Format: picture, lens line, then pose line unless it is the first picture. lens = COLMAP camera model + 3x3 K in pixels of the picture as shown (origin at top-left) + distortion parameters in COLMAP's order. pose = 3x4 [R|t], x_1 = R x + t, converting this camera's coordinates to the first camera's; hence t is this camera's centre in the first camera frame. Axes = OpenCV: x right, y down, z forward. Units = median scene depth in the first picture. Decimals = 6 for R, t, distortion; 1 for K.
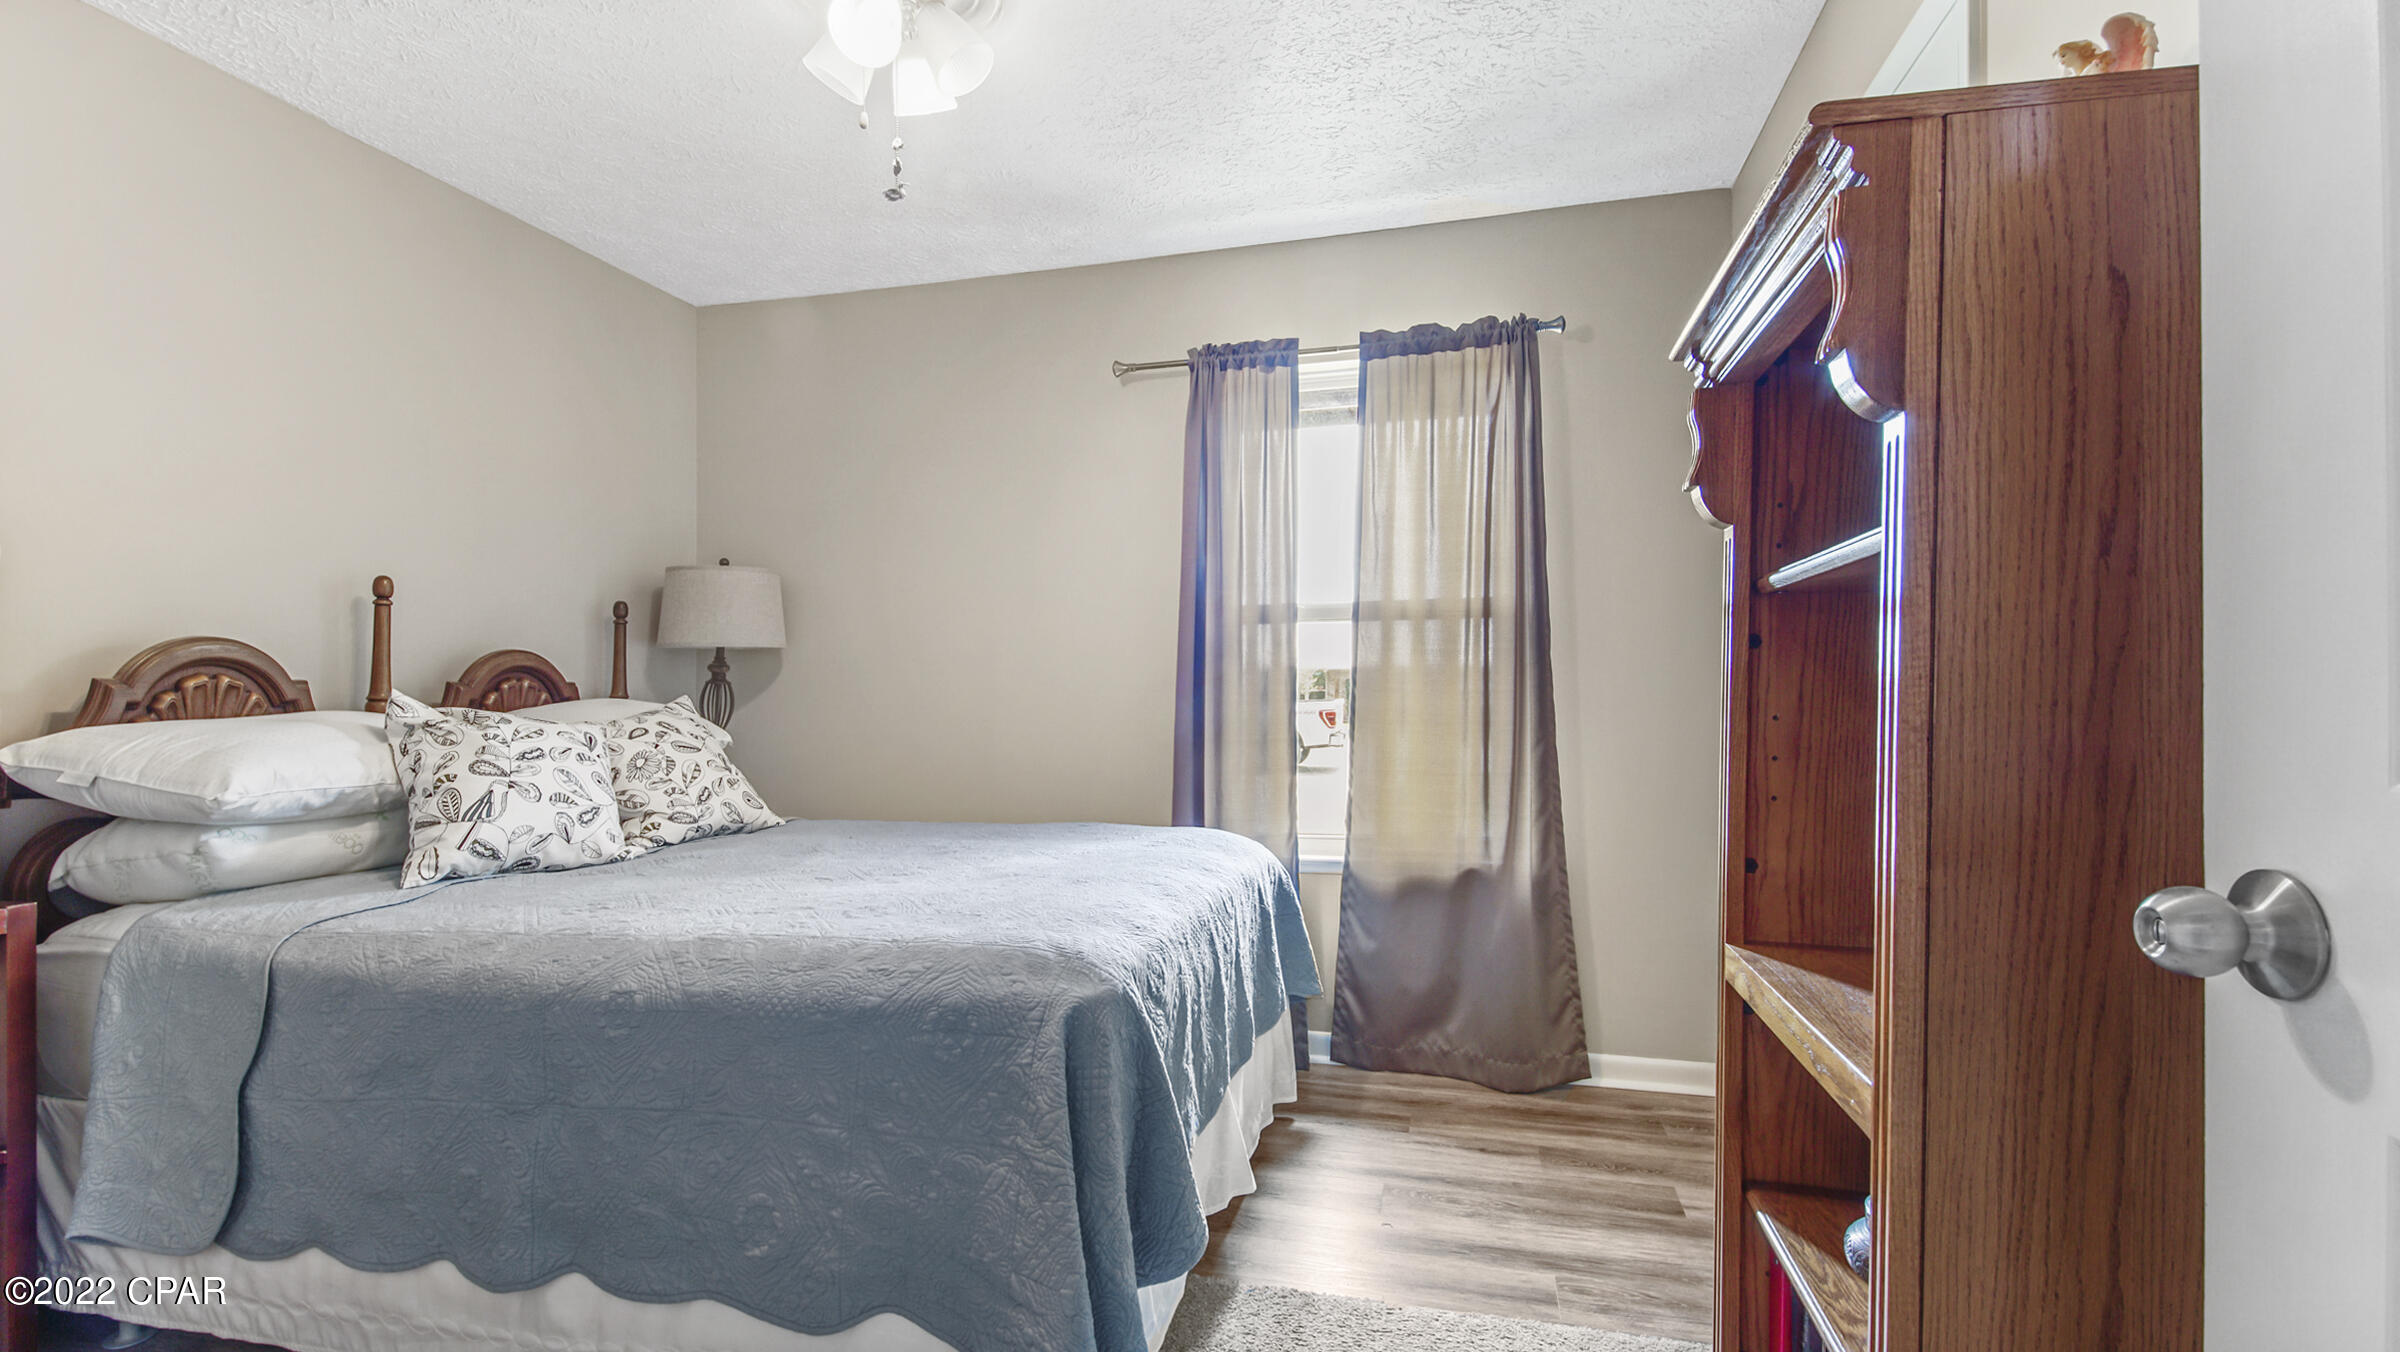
lens RADIAL K [[1043.2, 0, 1188.5], [0, 1043.2, 676.8], [0, 0, 1]] dist [0.042099, -0.026746]
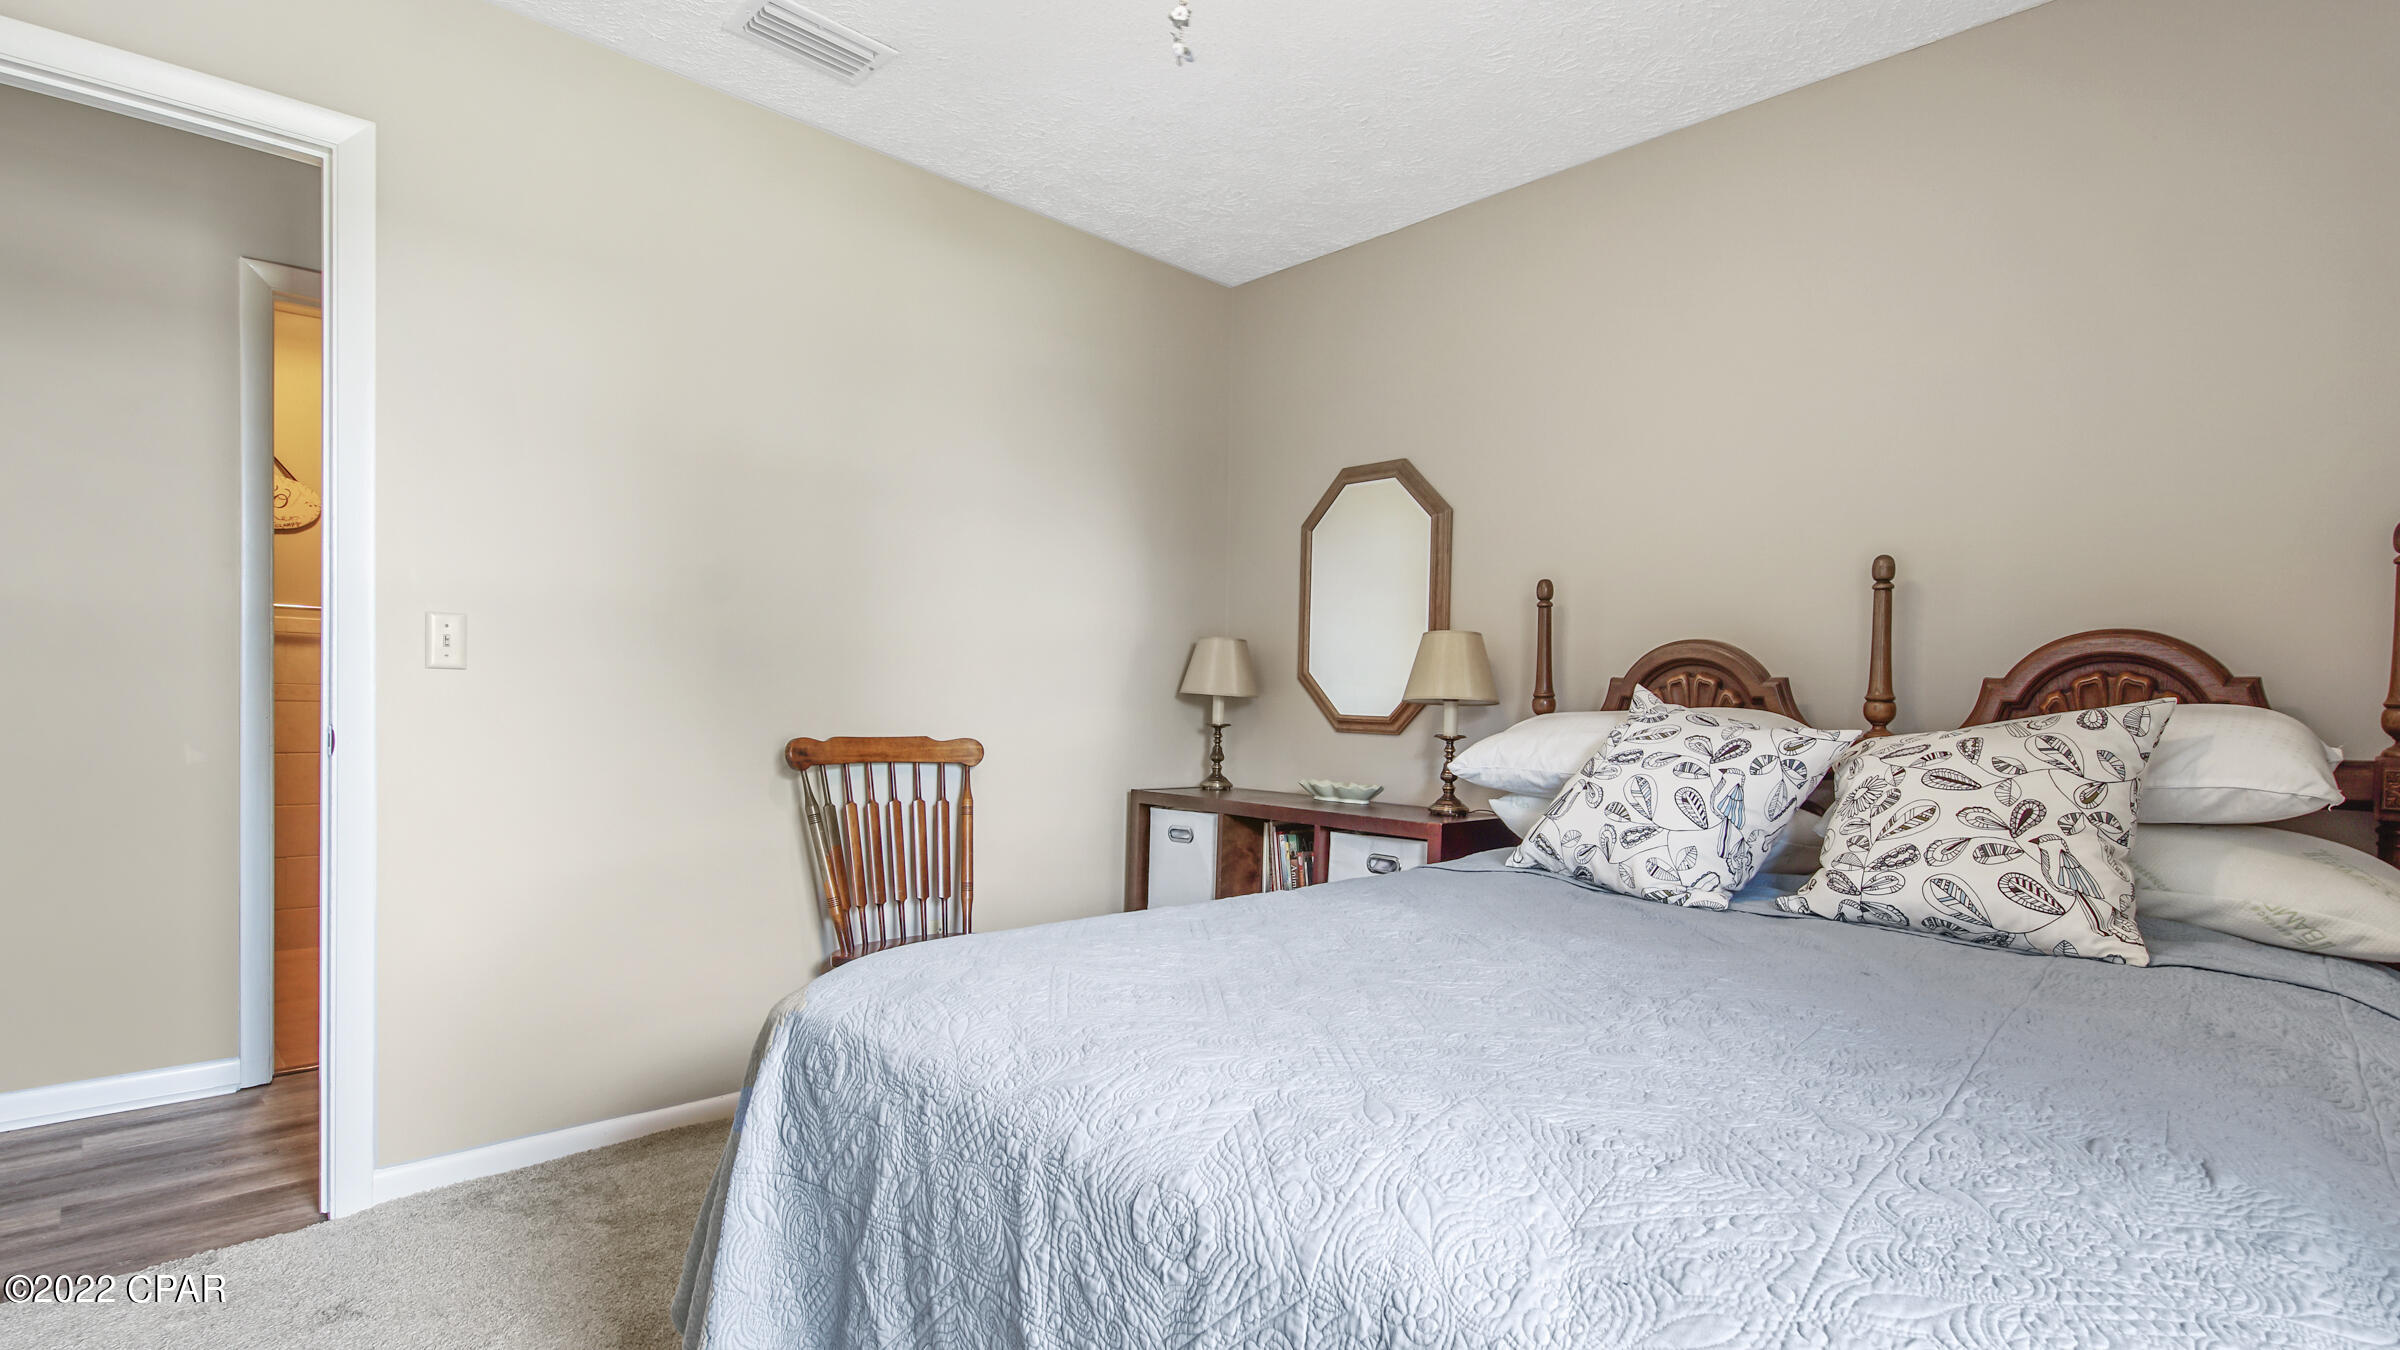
lens RADIAL K [[1066.8, 0, 1197.6], [0, 1066.8, 696.6], [0, 0, 1]] dist [-0.030653, -0.000476]
pose [[-0.548602, -0.000541, -0.836084, 0.310357], [0.003750, 0.999988, -0.003108, 0.024349], [0.836075, -0.004840, -0.548593, 1.167529]]
